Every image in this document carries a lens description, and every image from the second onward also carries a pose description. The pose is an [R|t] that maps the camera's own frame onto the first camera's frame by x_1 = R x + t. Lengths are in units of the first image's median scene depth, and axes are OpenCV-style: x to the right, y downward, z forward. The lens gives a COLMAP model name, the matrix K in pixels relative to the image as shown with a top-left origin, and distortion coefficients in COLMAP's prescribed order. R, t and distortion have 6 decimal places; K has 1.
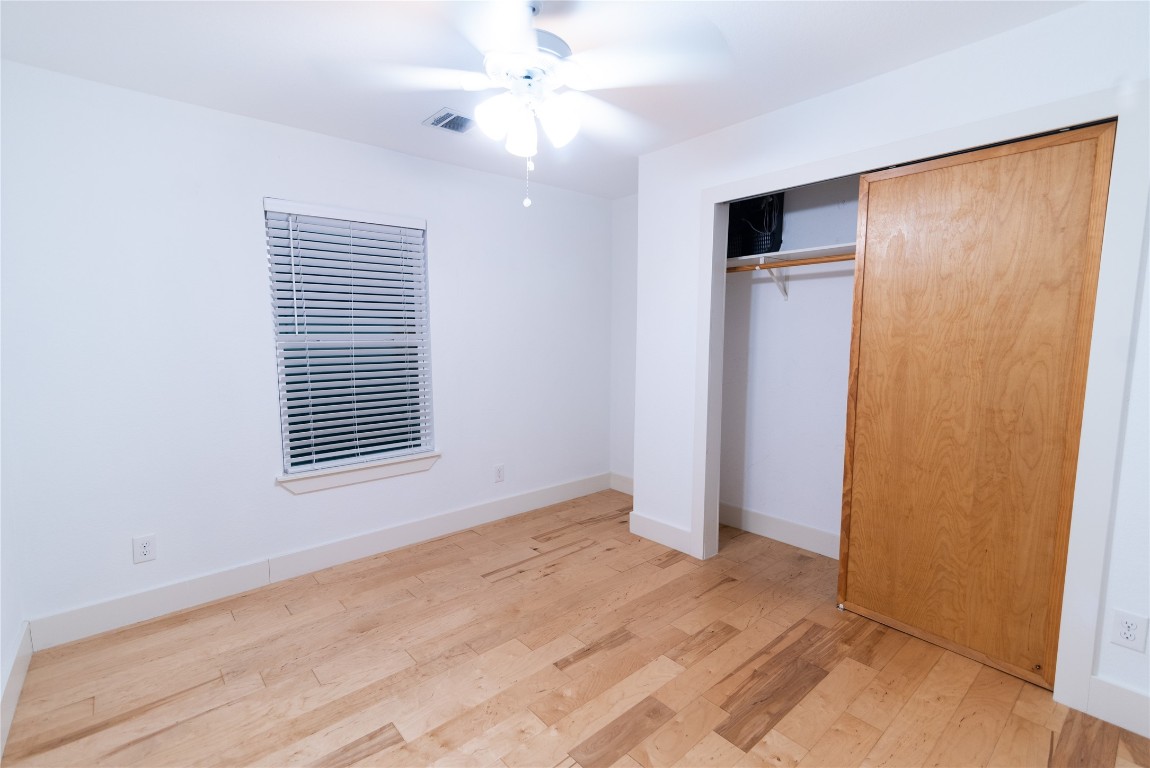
lens RADIAL K [[550.1, 0, 575.0], [0, 550.1, 384.0], [0, 0, 1]] dist [0.016030, -0.000041]
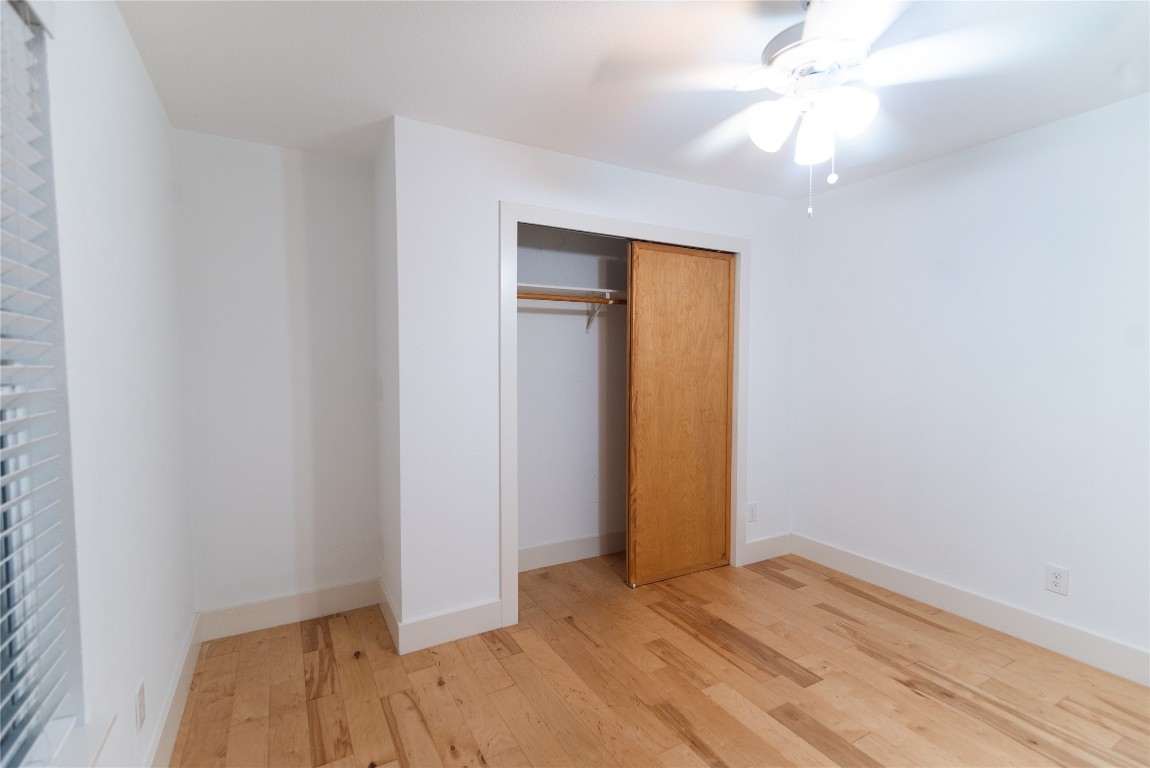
lens RADIAL K [[550.1, 0, 575.0], [0, 550.1, 384.0], [0, 0, 1]] dist [0.016030, -0.000041]
pose [[0.163276, -0.037329, 0.985874, -0.826549], [0.095231, 0.995214, 0.021911, -0.092529], [-0.981974, 0.090308, 0.166049, 1.012093]]
